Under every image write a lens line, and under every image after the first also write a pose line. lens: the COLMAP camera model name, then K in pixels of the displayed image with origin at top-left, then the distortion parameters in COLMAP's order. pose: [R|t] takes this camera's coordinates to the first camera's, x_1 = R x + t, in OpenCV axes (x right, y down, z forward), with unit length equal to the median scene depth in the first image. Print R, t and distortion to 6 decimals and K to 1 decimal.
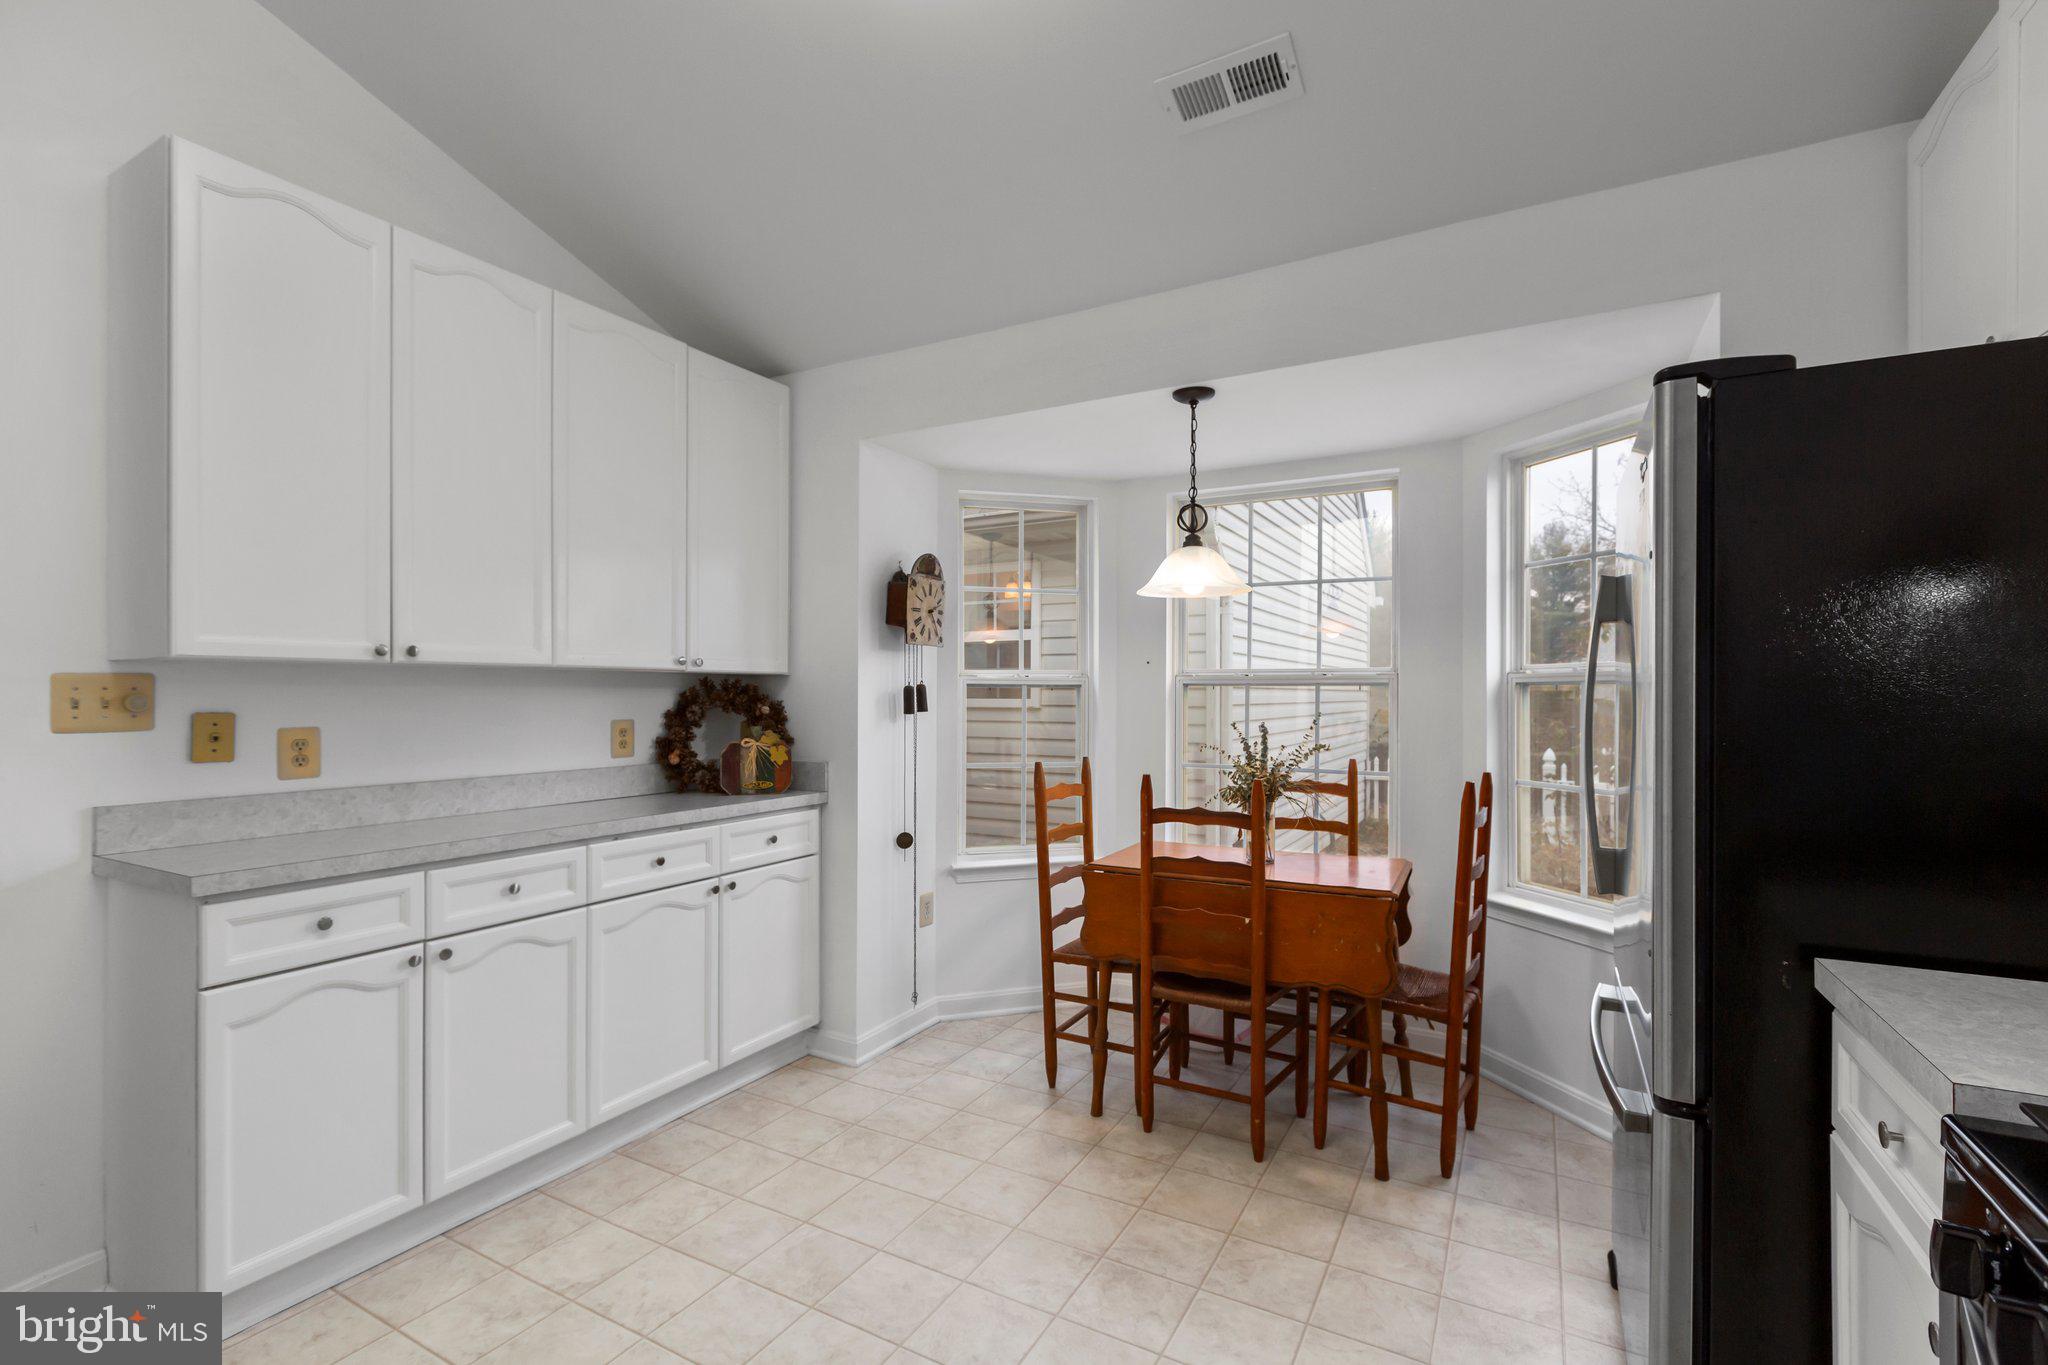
lens RADIAL K [[921.3, 0, 1019.7], [0, 921.3, 688.0], [0, 0, 1]] dist [-0.005409, -0.000082]
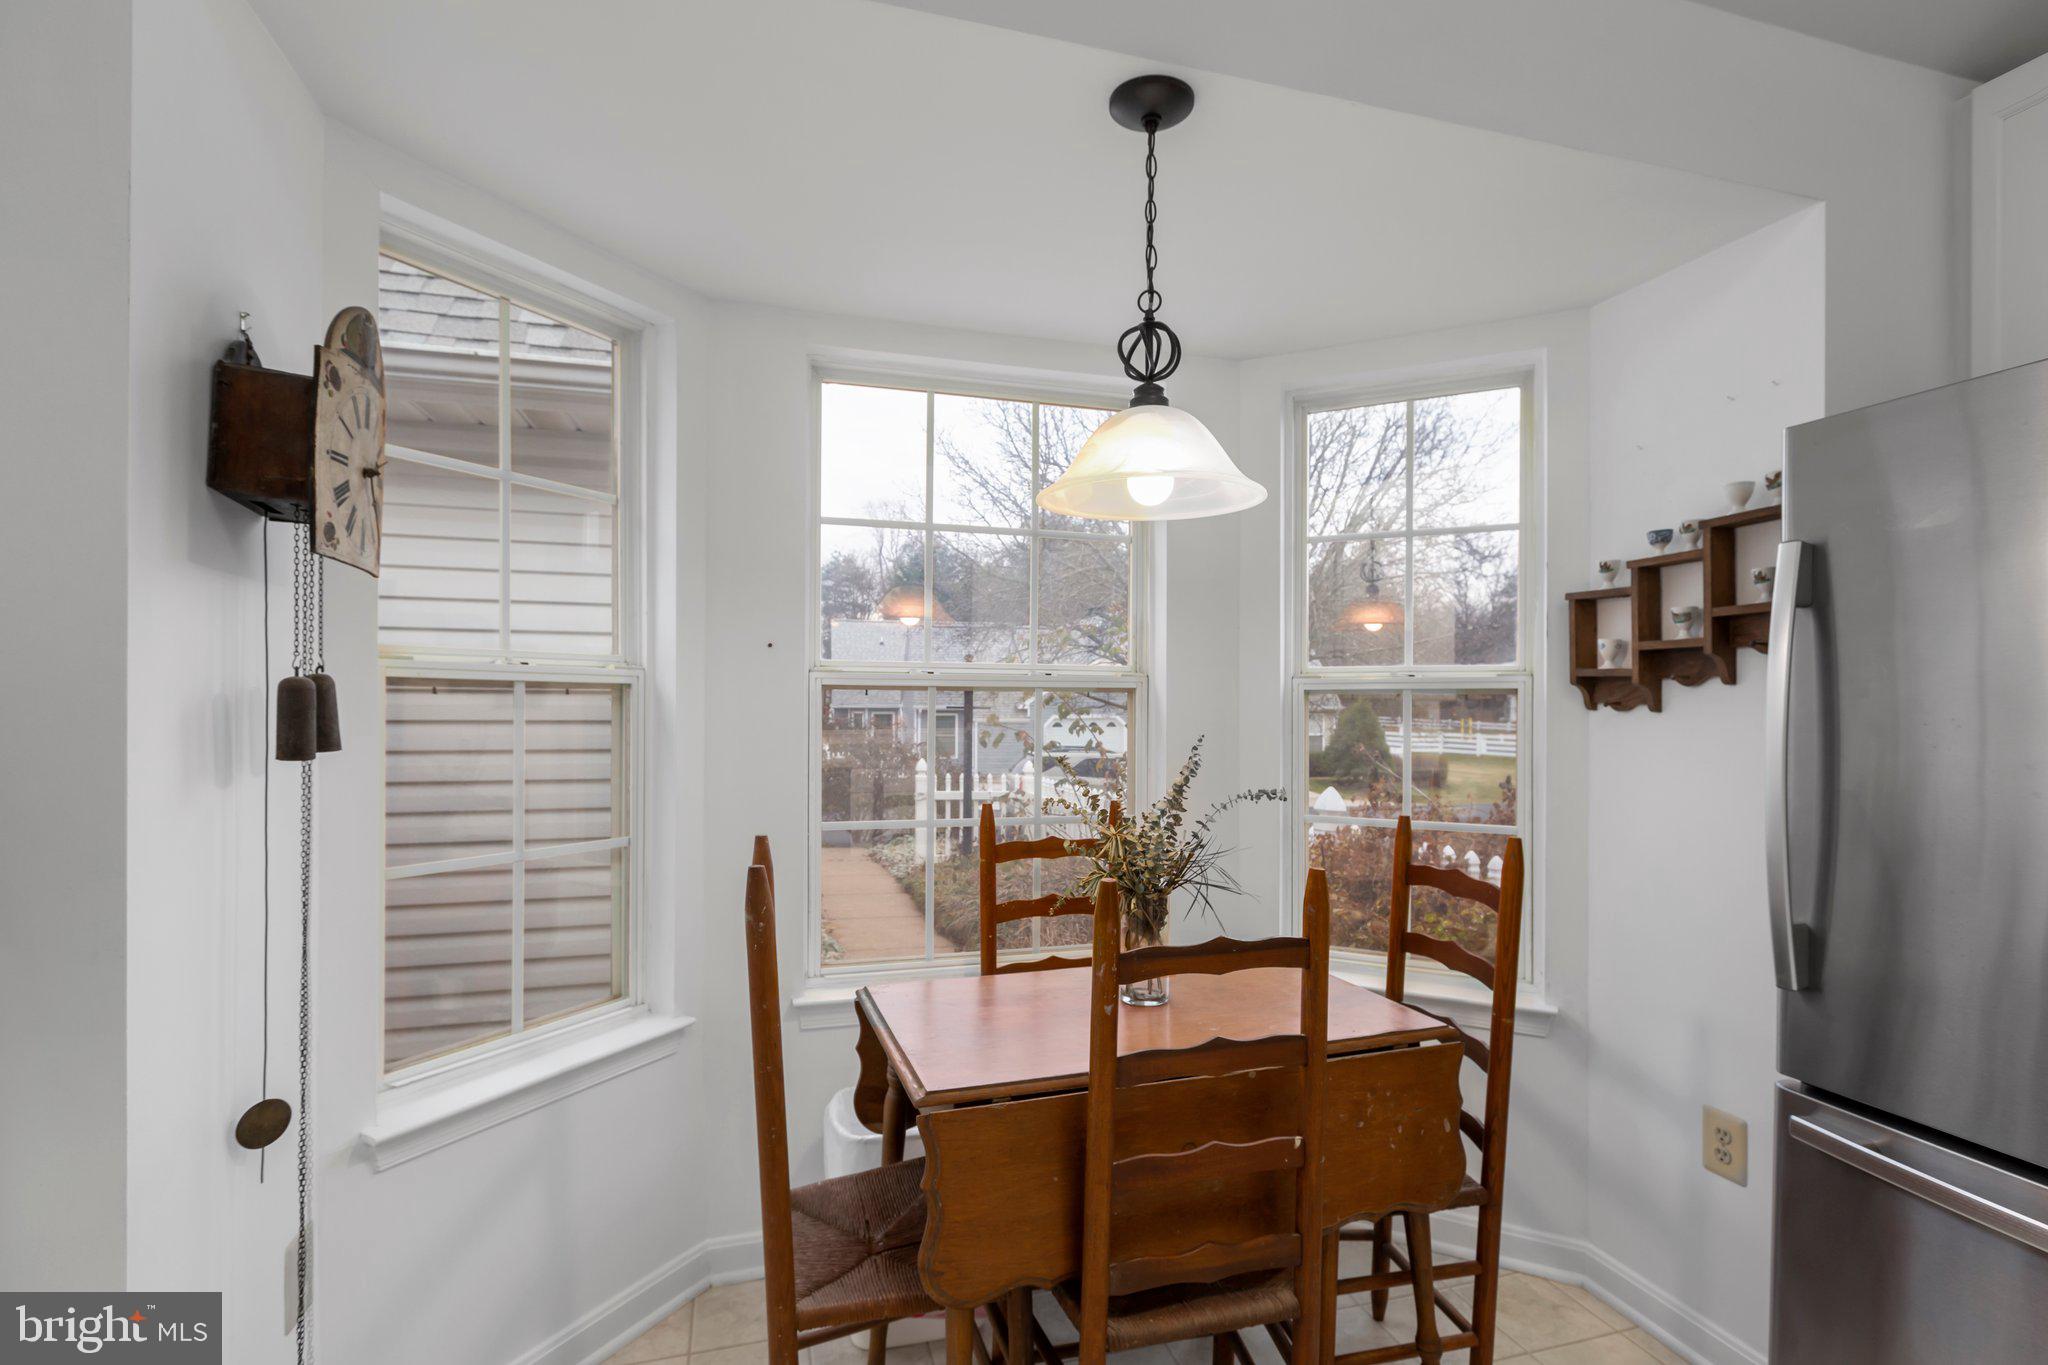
lens RADIAL K [[976.8, 0, 1020.0], [0, 976.8, 698.0], [0, 0, 1]] dist [0.000639, -0.000044]
pose [[0.696232, 0.003812, 0.717807, -0.196750], [-0.007971, 0.999965, 0.002422, 0.002229], [-0.717773, -0.007408, 0.696238, 0.556844]]
